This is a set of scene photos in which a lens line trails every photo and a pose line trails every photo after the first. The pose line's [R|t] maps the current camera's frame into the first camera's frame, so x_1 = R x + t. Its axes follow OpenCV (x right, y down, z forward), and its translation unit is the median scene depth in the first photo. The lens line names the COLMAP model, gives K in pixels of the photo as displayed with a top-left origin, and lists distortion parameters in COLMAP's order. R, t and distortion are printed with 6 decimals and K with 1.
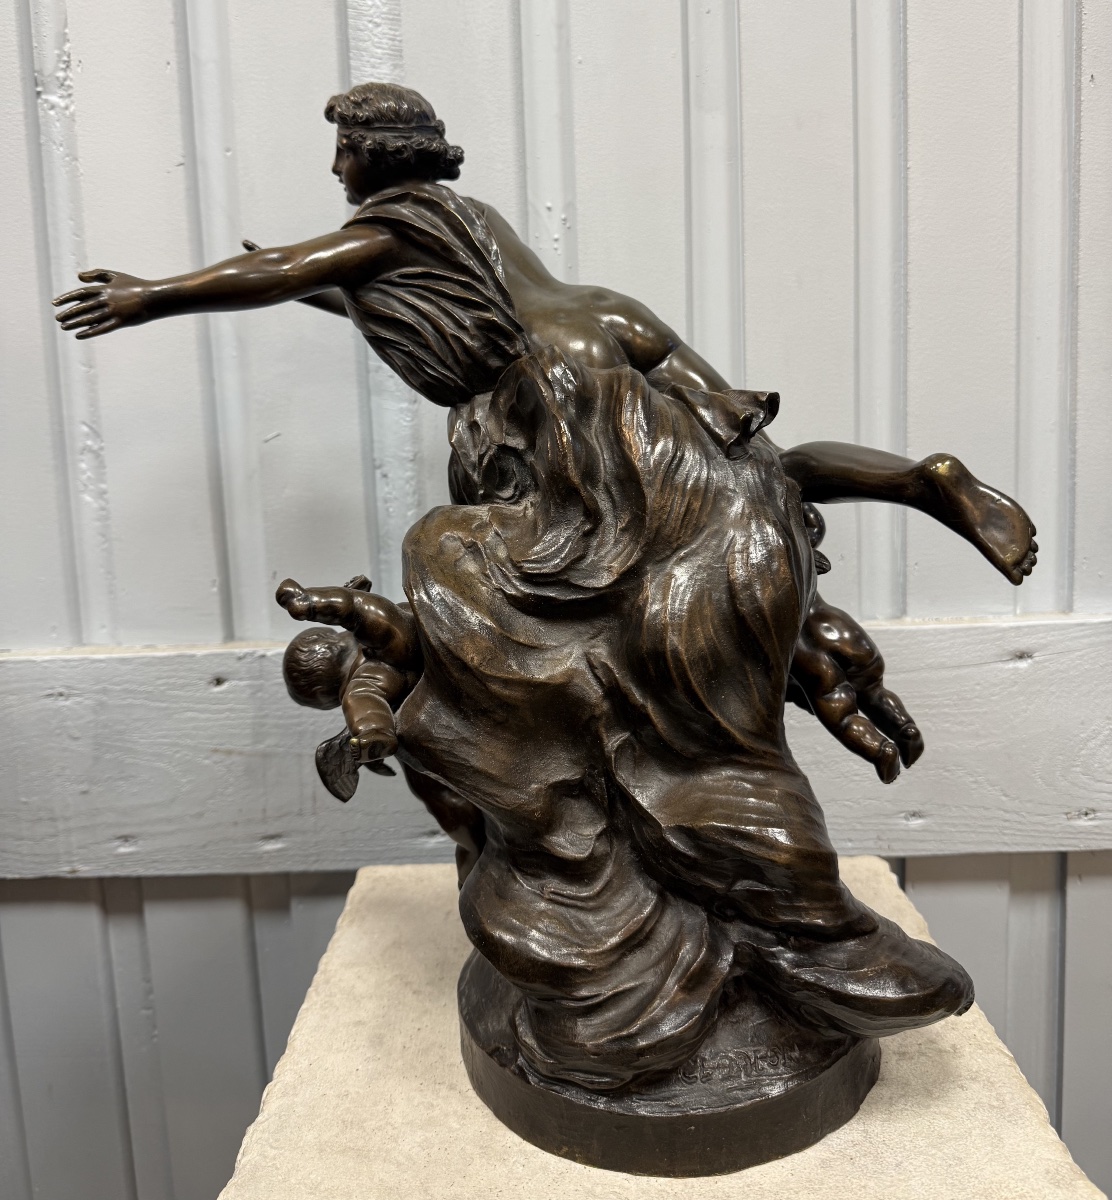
lens RADIAL K [[1140.6, 0, 553.5], [0, 1140.6, 529.2], [0, 0, 1]] dist [0.013112, -0.069574]
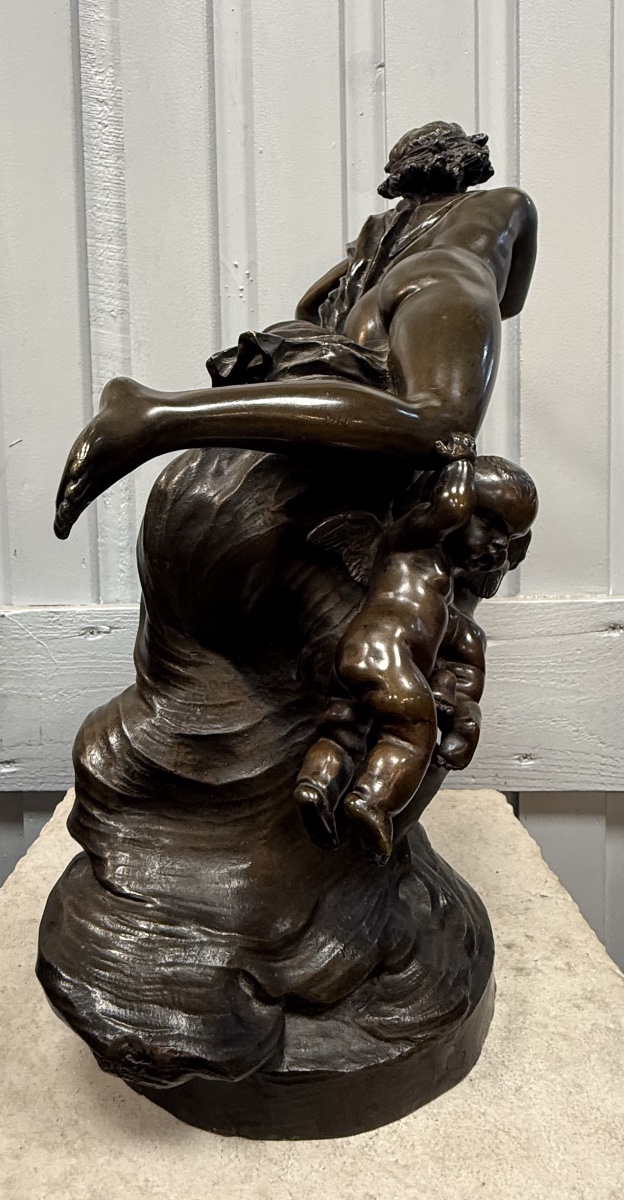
lens RADIAL K [[752.4, 0, 255.2], [0, 752.4, 535.9], [0, 0, 1]] dist [-0.007885, 0.000625]
pose [[0.999303, 0.016136, -0.033675, 0.051643], [-0.018035, 0.998218, -0.056884, 0.067491], [0.032698, 0.057452, 0.997813, 0.181966]]
